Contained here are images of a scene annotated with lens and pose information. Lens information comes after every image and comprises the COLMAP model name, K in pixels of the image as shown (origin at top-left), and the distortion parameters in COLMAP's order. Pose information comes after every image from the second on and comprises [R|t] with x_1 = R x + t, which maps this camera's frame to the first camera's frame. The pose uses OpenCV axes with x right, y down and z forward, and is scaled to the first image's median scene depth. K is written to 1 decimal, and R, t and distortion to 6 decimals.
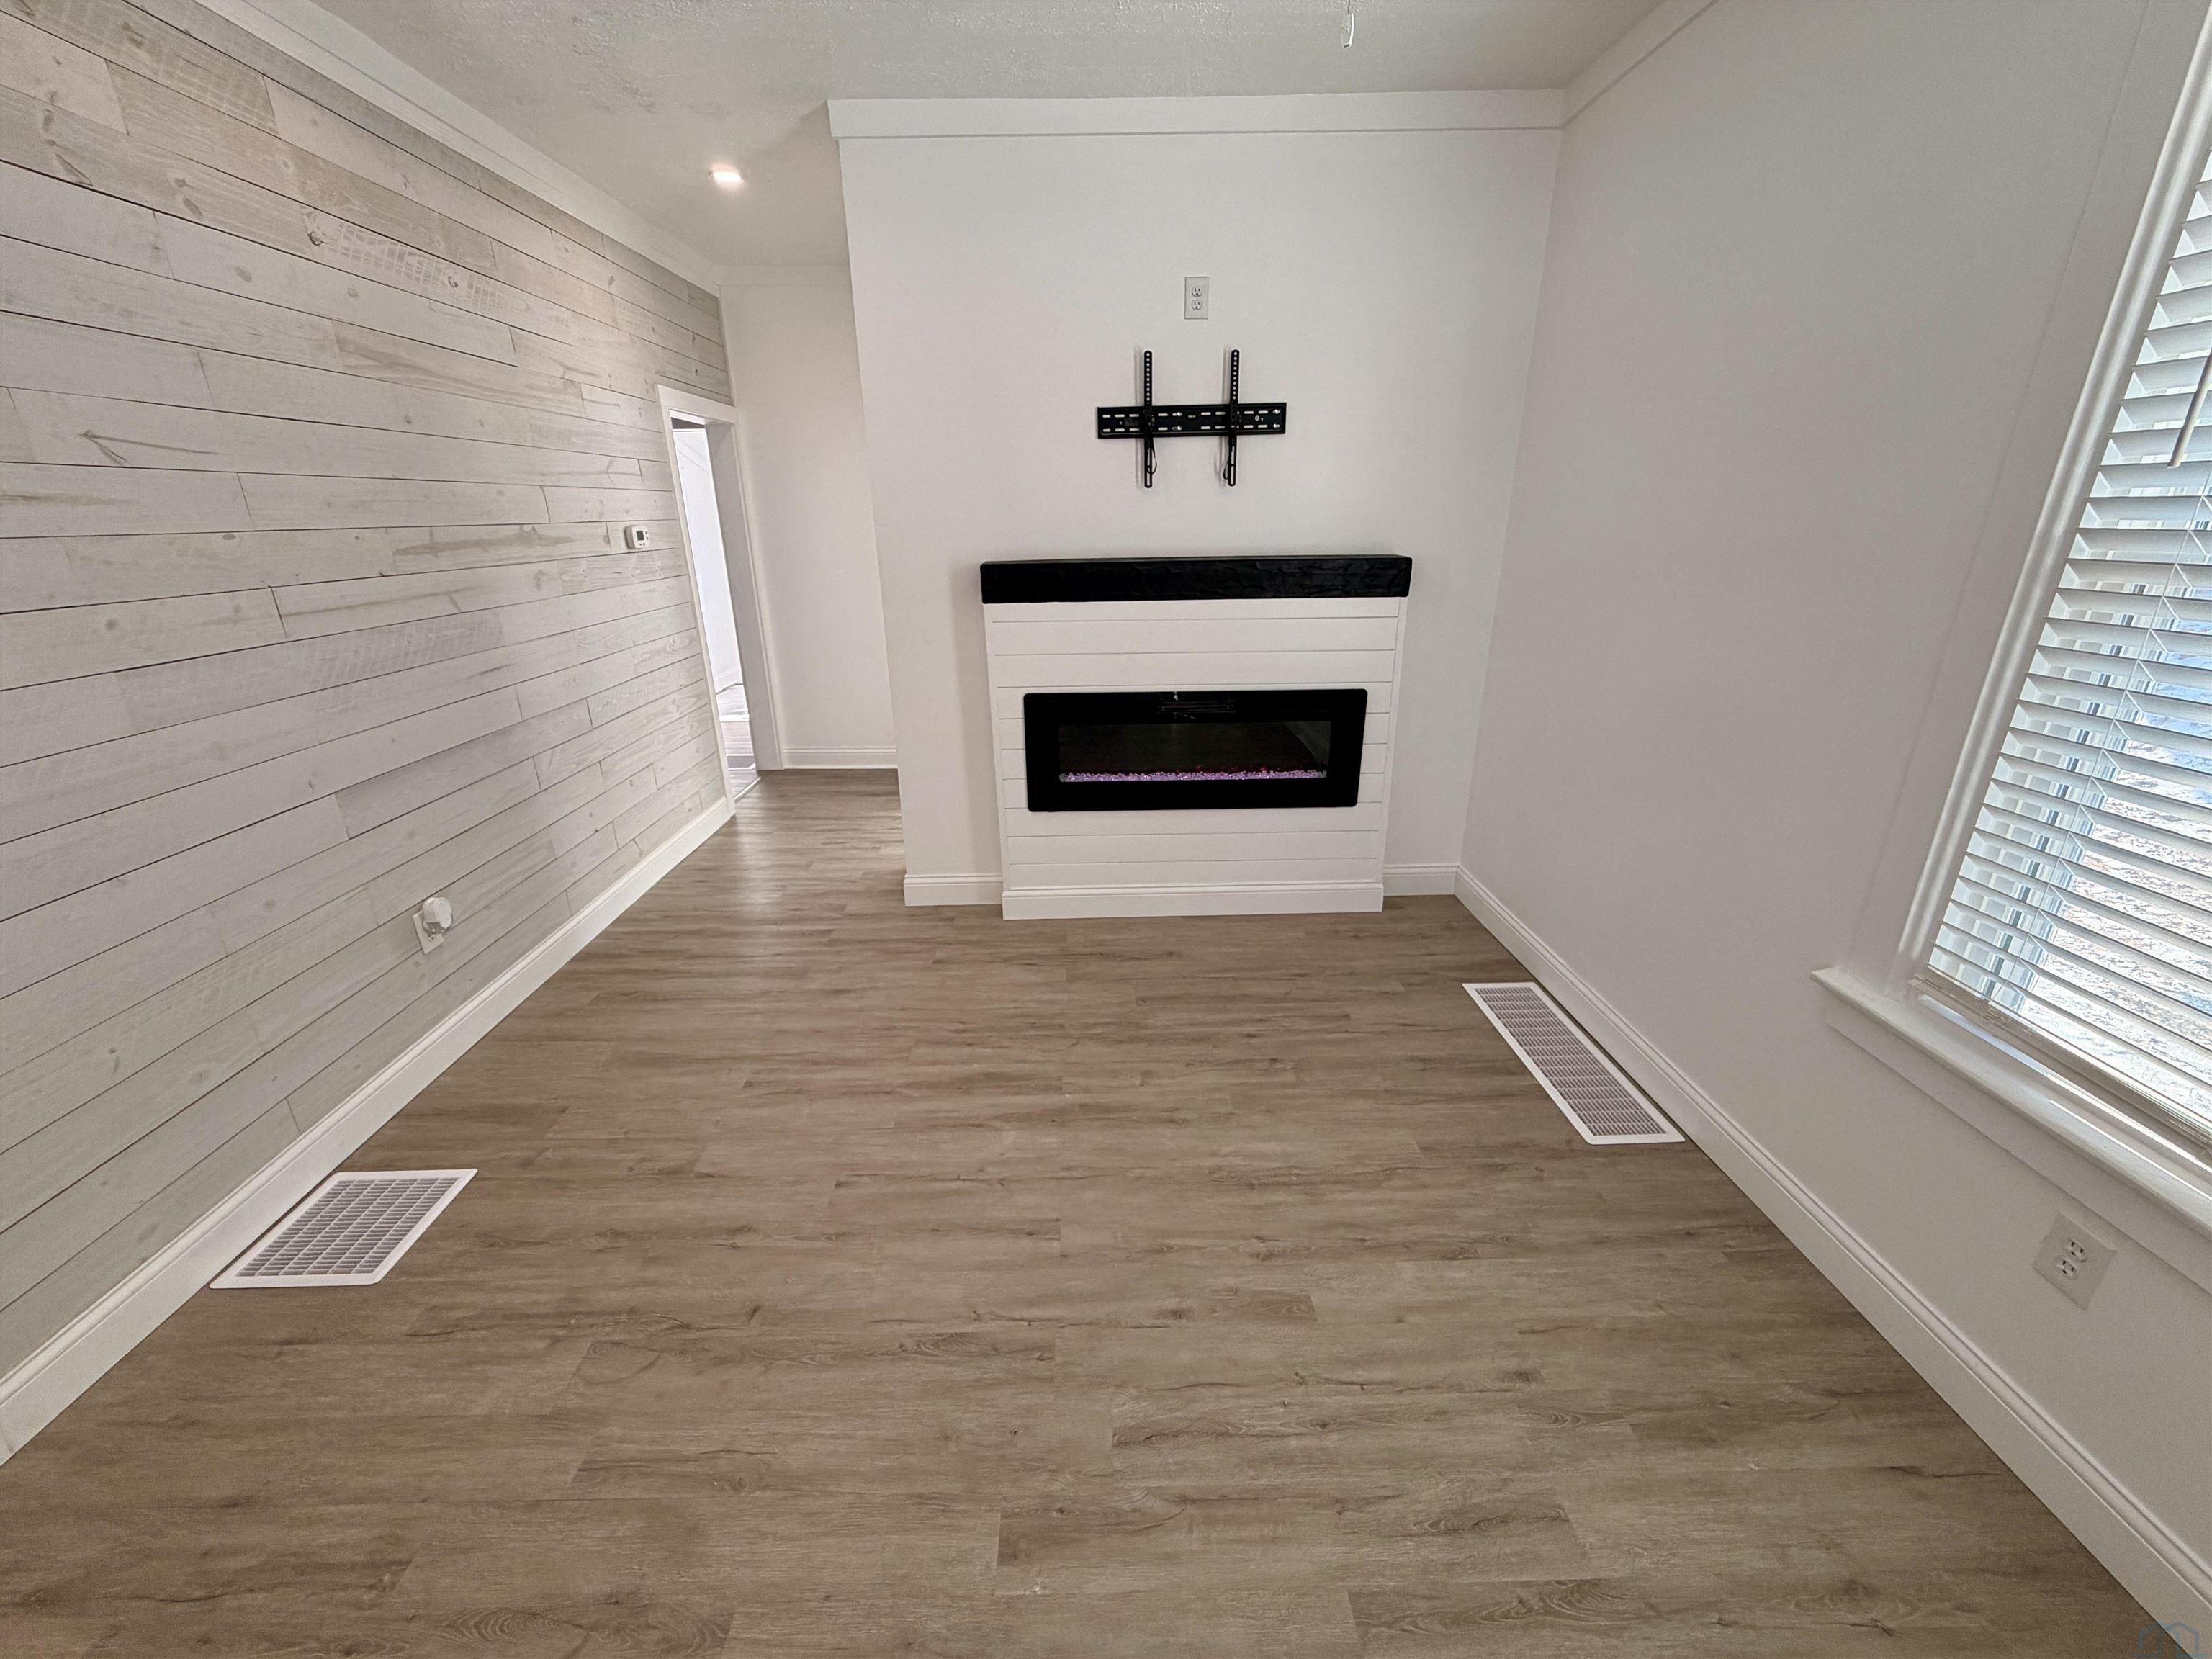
lens RADIAL K [[880.7, 0, 1098.3], [0, 880.7, 829.8], [0, 0, 1]] dist [0.000942, -0.000933]
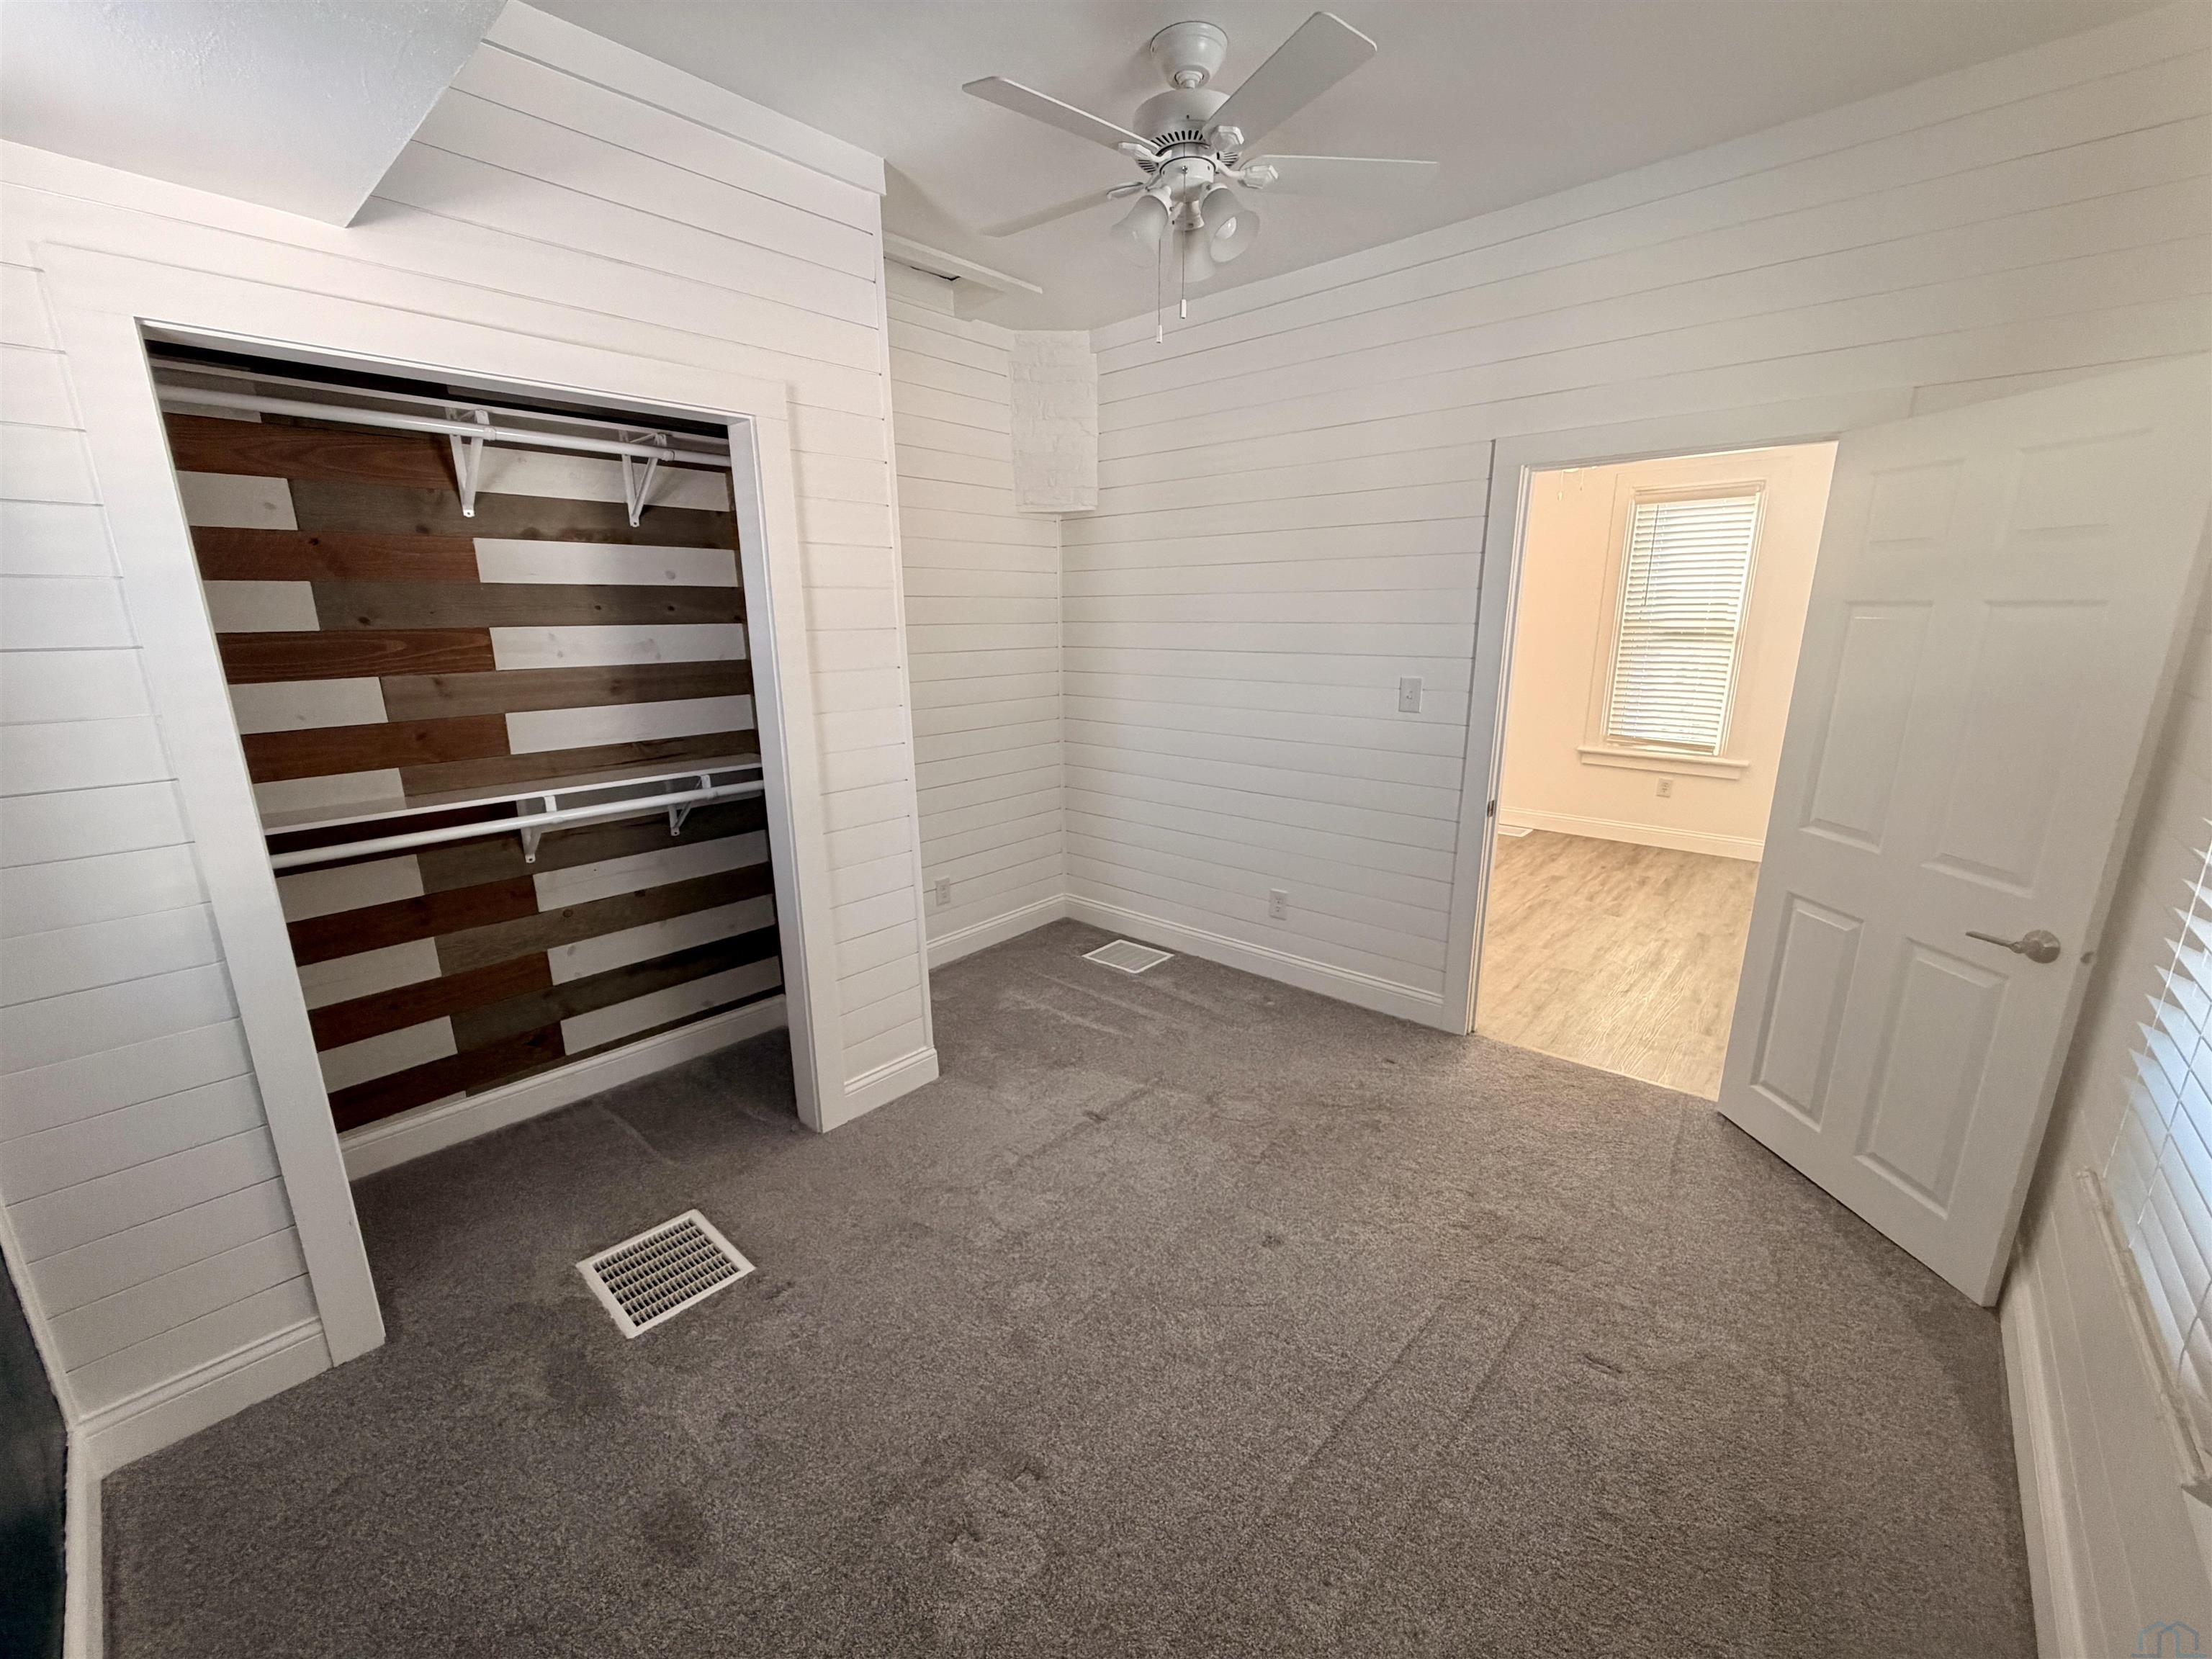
lens RADIAL K [[880.7, 0, 1095.6], [0, 880.7, 830.7], [0, 0, 1]] dist [0.000942, -0.000933]
pose [[0.683946, -0.174721, 0.708301, -2.051183], [0.253327, 0.967362, -0.005991, 0.013550], [-0.684137, 0.183529, 0.705885, -0.037167]]
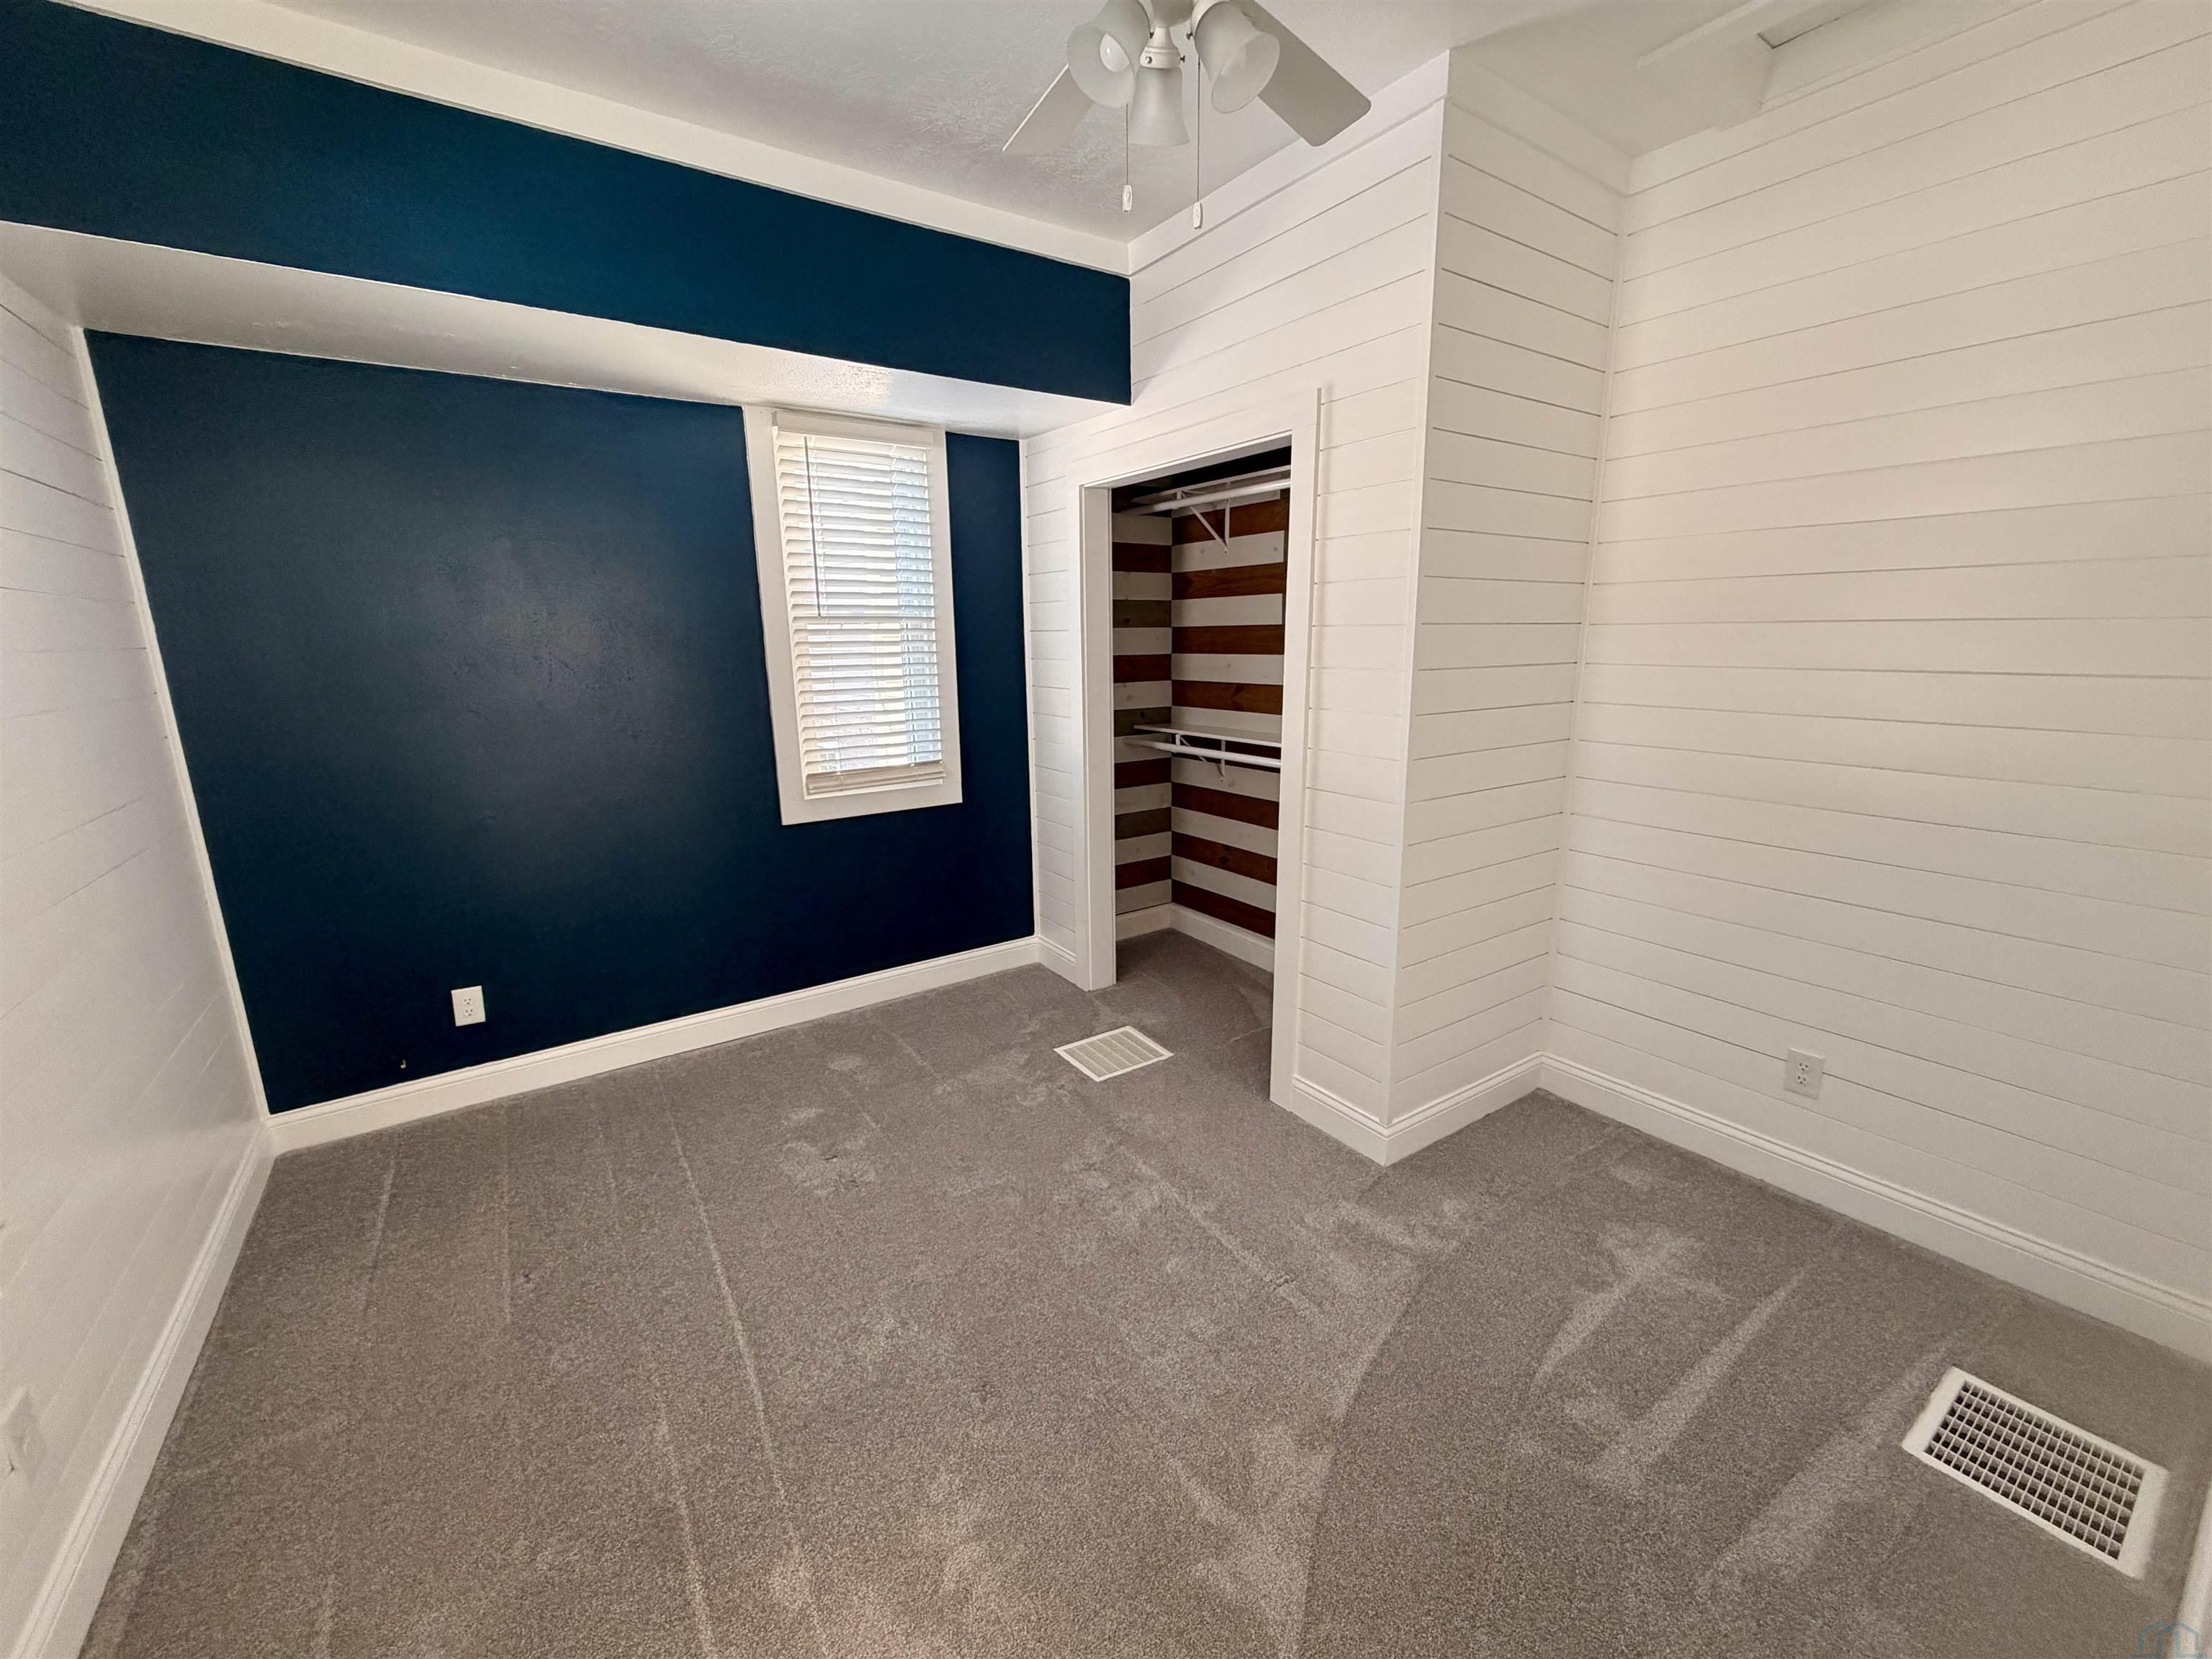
lens RADIAL K [[880.7, 0, 1110.8], [0, 880.7, 830.1], [0, 0, 1]] dist [0.000942, -0.000933]
pose [[0.560518, 0.186271, -0.806922, -0.837743], [-0.280292, 0.959541, 0.026801, -0.027376], [0.779267, 0.211151, 0.590050, 0.108709]]
